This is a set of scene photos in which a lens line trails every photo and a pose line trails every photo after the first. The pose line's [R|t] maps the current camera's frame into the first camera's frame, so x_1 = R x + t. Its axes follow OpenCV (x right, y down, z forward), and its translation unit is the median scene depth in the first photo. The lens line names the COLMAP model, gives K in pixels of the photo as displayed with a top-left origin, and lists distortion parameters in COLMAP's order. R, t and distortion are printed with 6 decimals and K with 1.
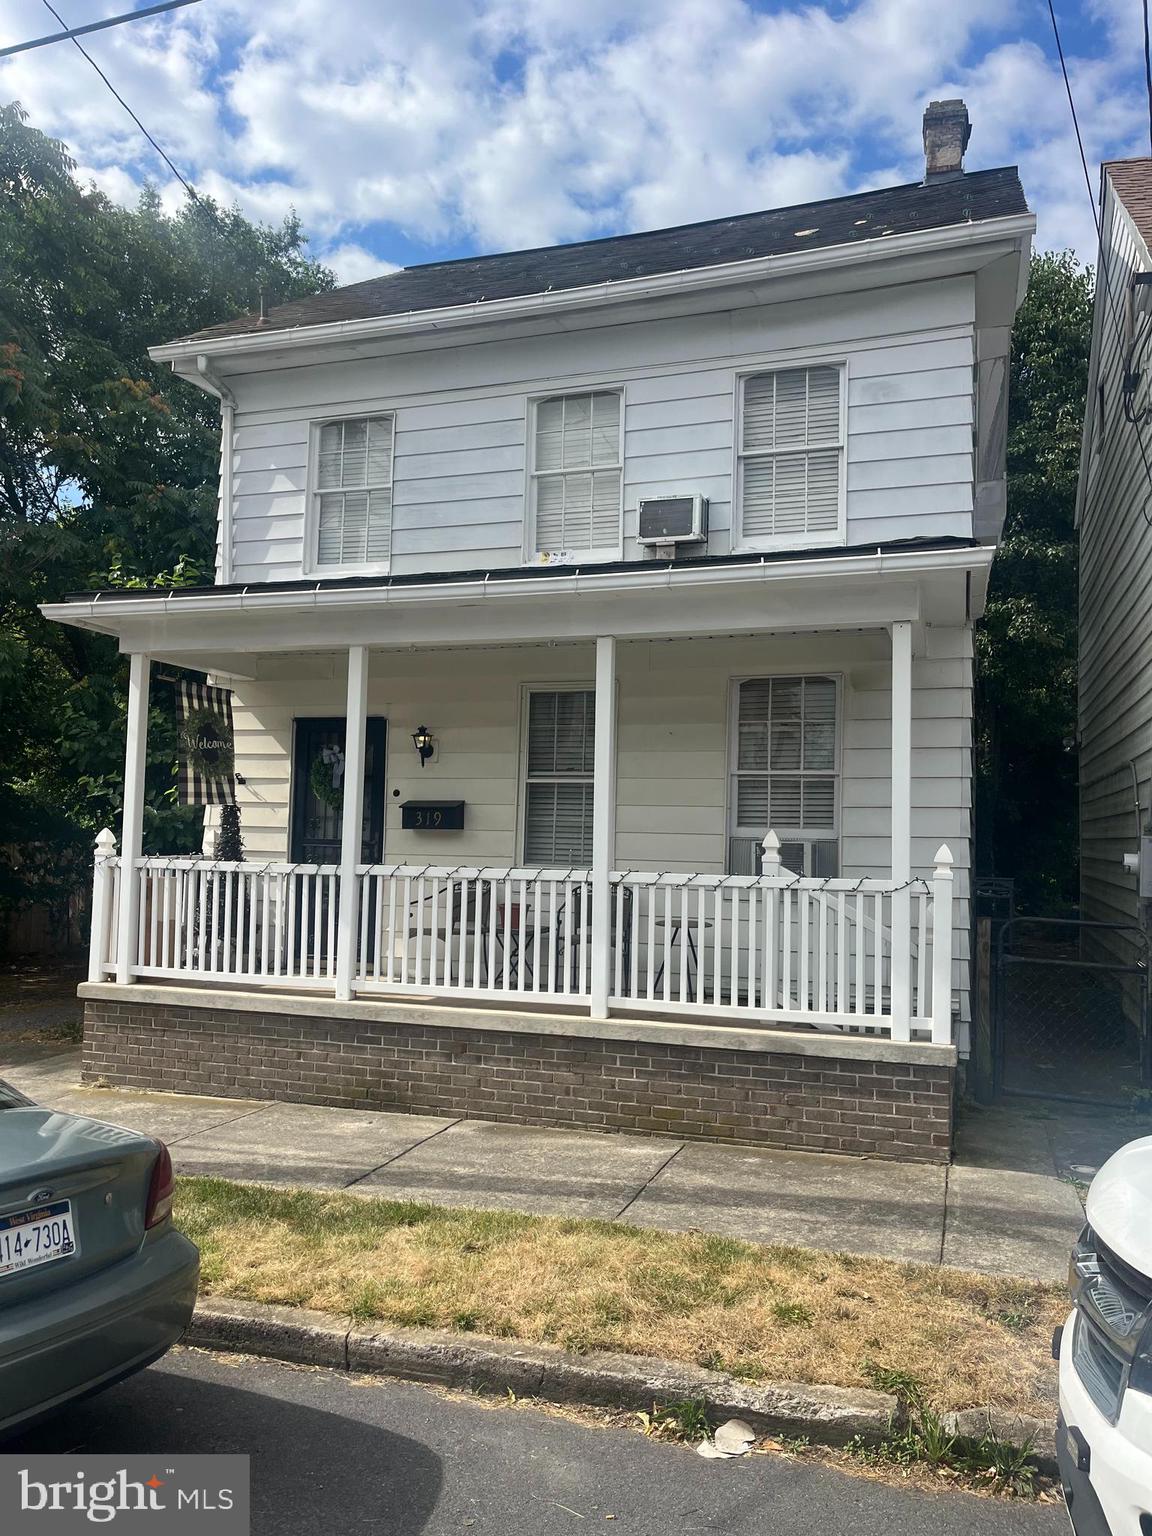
lens RADIAL K [[1157.2, 0, 576.0], [0, 1157.2, 768.0], [0, 0, 1]] dist [0.043160, -0.094210]
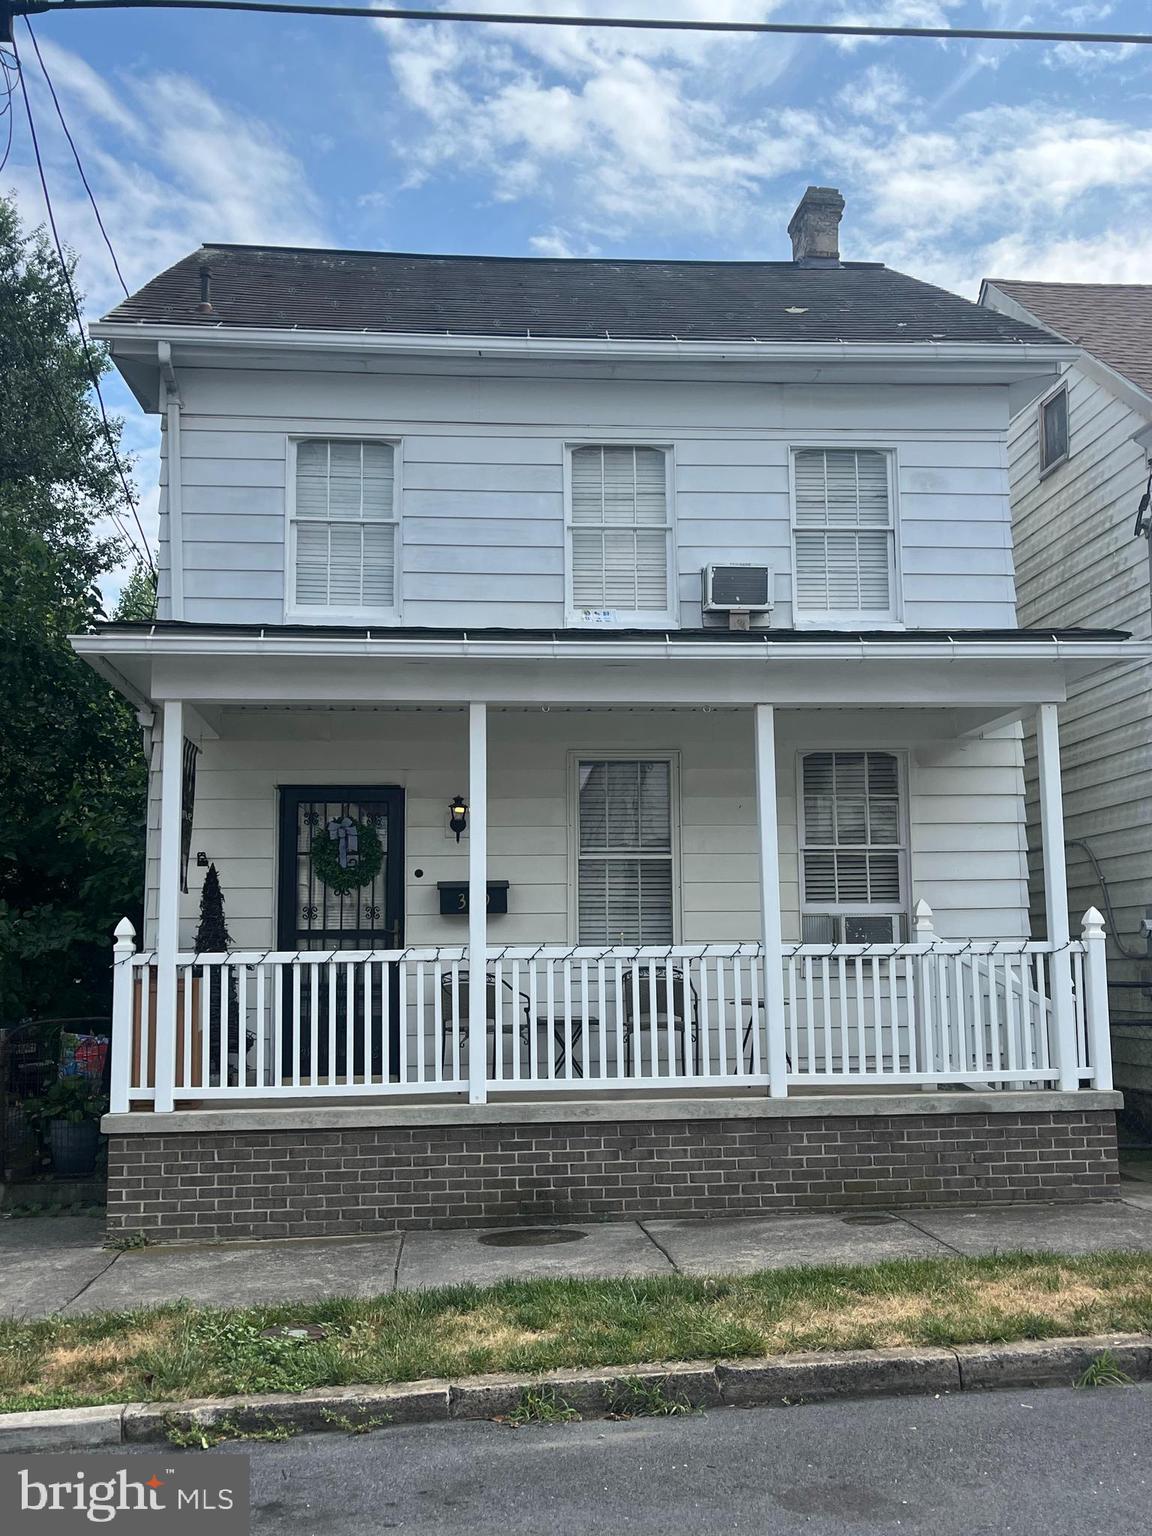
lens RADIAL K [[1475.1, 0, 572.8], [0, 1475.1, 778.4], [0, 0, 1]] dist [0.092005, -0.268418]
pose [[0.908685, 0.020909, 0.416959, -0.570258], [0.007148, 0.997819, -0.065616, 0.026673], [-0.417421, 0.062605, 0.906554, -0.057189]]
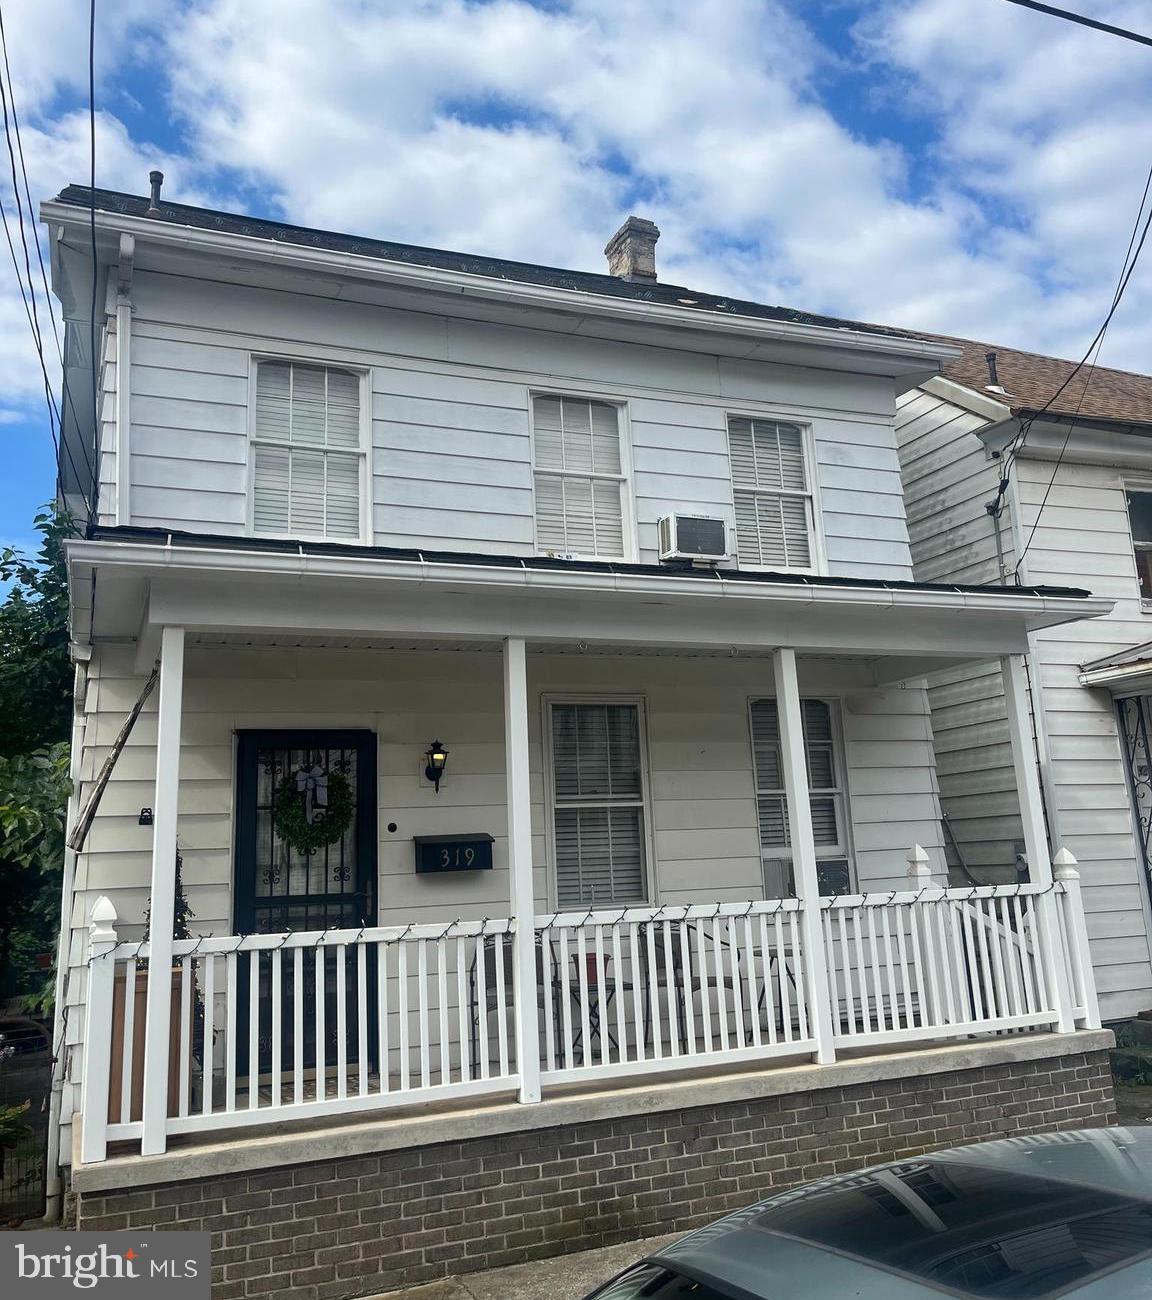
lens RADIAL K [[1166.1, 0, 574.2], [0, 1166.1, 578.5], [0, 0, 1]] dist [0.083320, -0.116992]
pose [[0.736920, 0.109649, 0.667028, -0.685259], [0.024571, 0.981760, -0.188532, 0.009705], [-0.675533, 0.155323, 0.720784, 0.350944]]
